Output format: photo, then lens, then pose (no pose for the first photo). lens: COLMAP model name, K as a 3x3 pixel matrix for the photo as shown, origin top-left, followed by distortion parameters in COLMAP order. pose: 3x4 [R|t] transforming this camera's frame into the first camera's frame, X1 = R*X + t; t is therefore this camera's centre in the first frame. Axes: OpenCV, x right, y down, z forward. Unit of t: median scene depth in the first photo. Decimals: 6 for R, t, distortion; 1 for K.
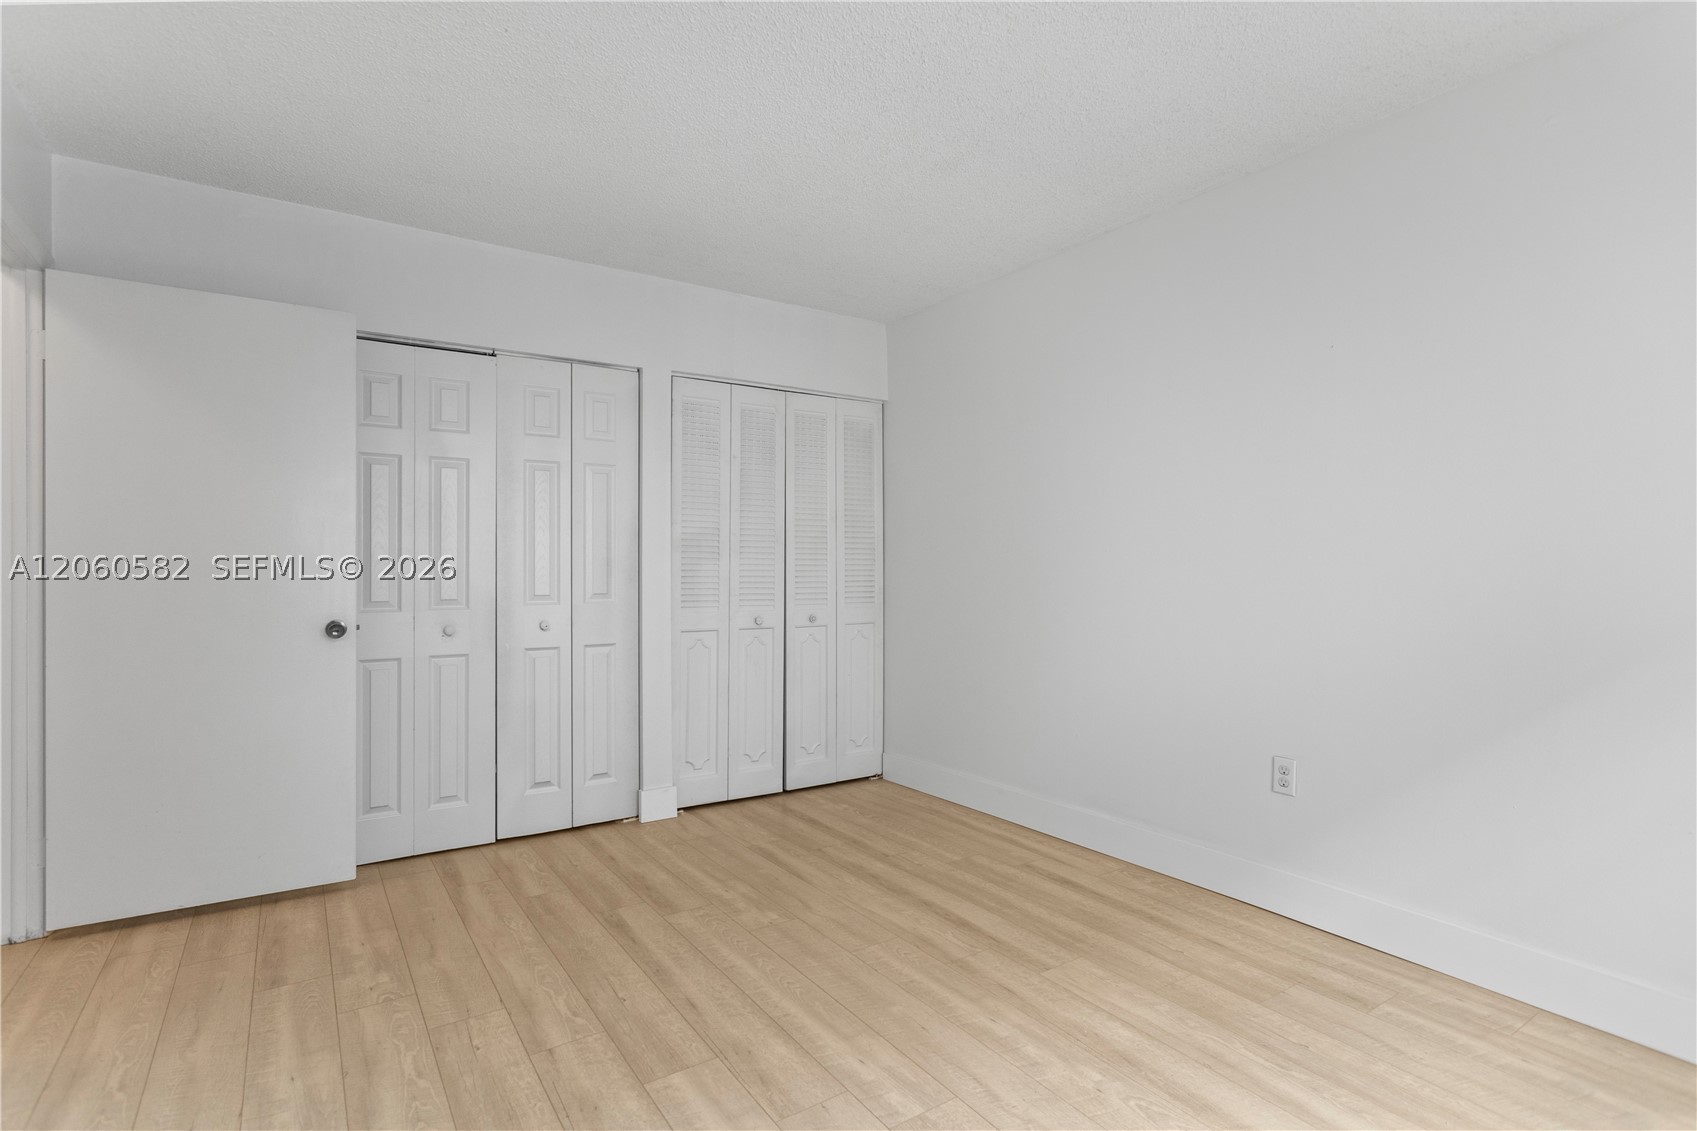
lens RADIAL K [[844.4, 0, 853.5], [0, 844.4, 612.7], [0, 0, 1]] dist [0.001731, 0.000572]
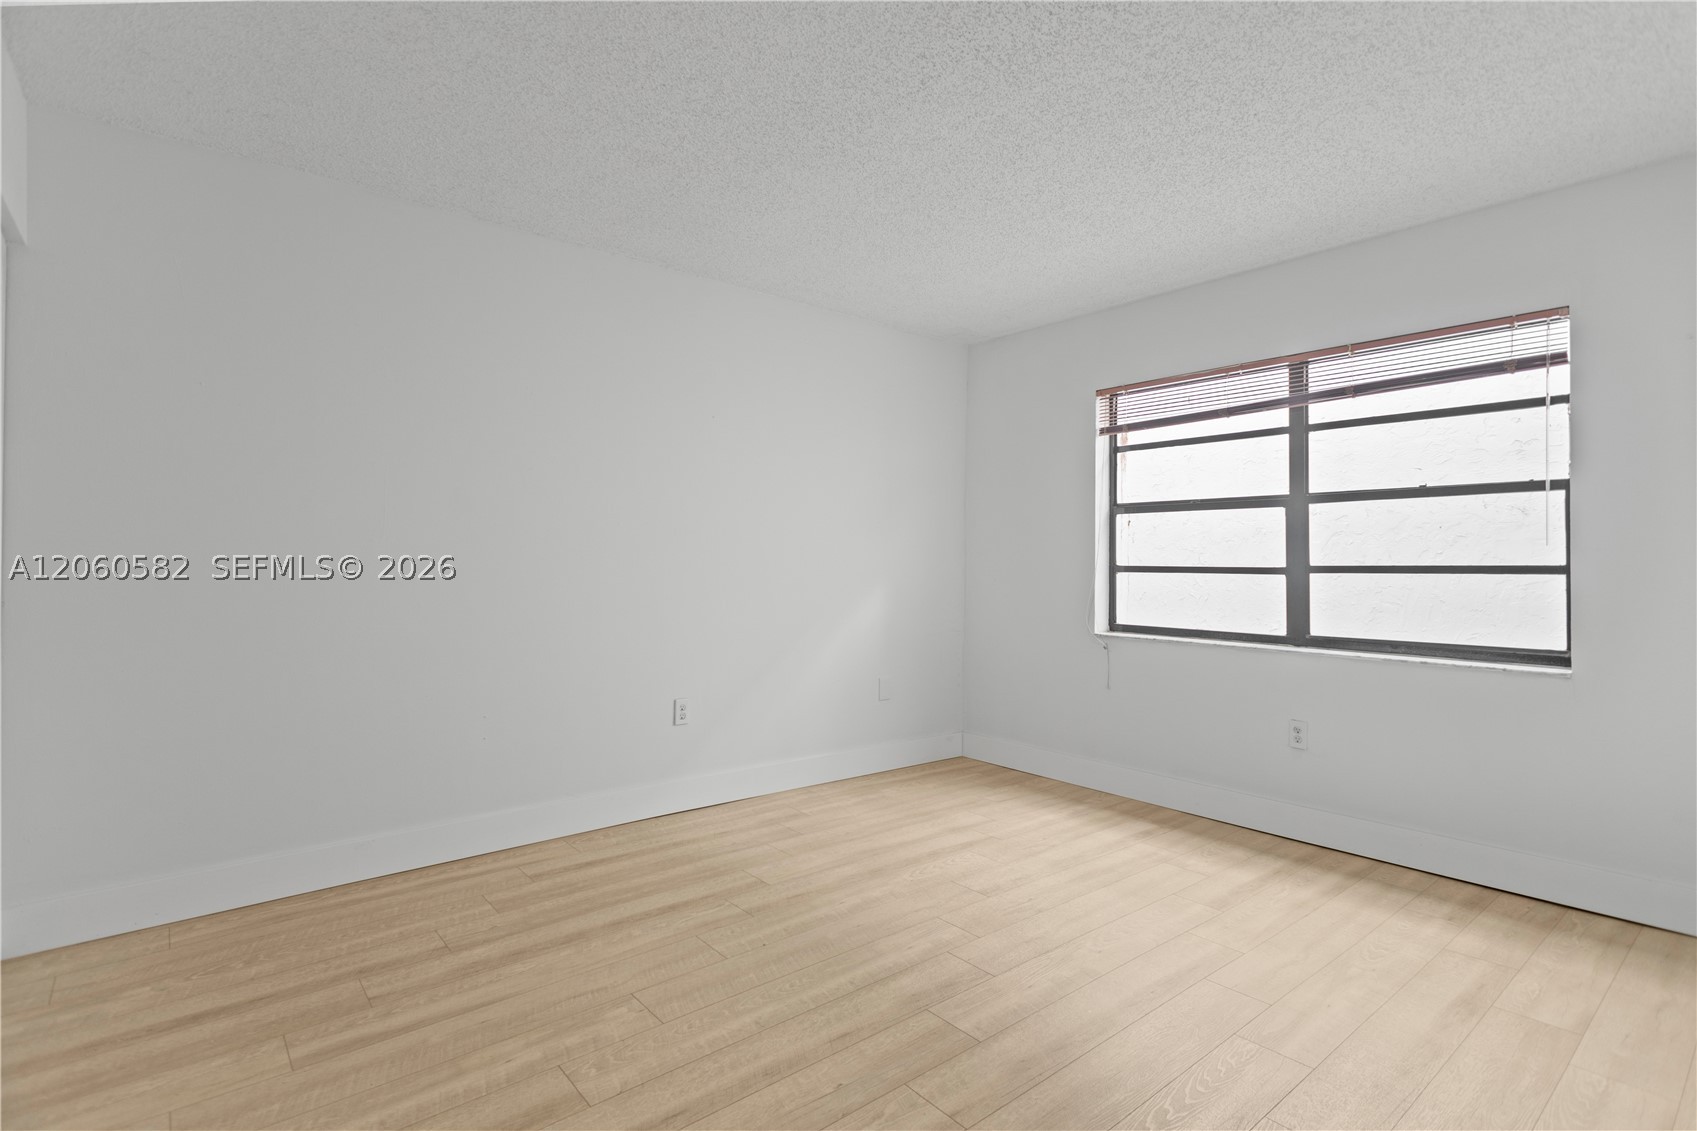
lens RADIAL K [[819.5, 0, 836.1], [0, 819.5, 566.1], [0, 0, 1]] dist [0.009158, -0.000535]
pose [[-0.107327, -0.003733, 0.994217, -0.962781], [0.041566, 0.999102, 0.008238, -0.057411], [-0.993354, 0.042210, -0.107076, 0.951343]]
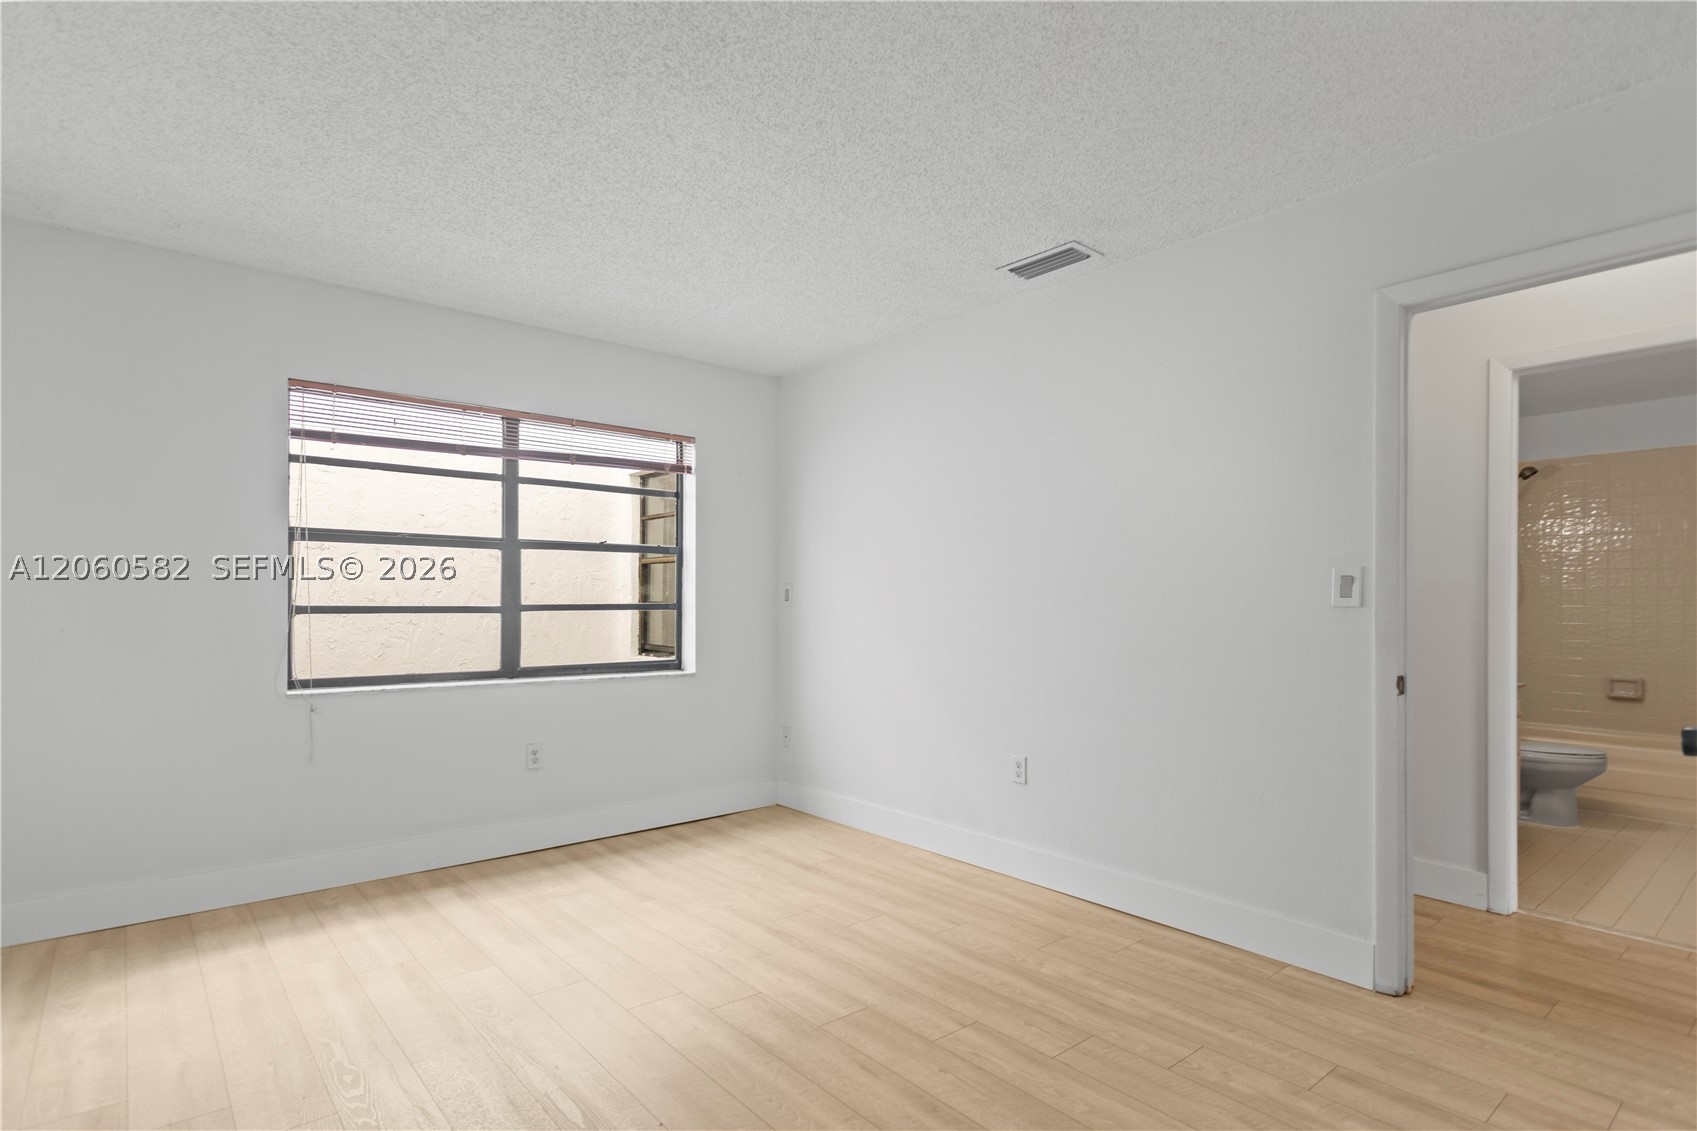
lens RADIAL K [[844.4, 0, 853.5], [0, 844.4, 612.7], [0, 0, 1]] dist [0.001731, 0.000572]
pose [[-0.993171, -0.001268, -0.116657, -0.055449], [-0.008034, 0.998311, 0.057543, -0.096325], [0.116387, 0.058087, -0.991504, 1.688207]]
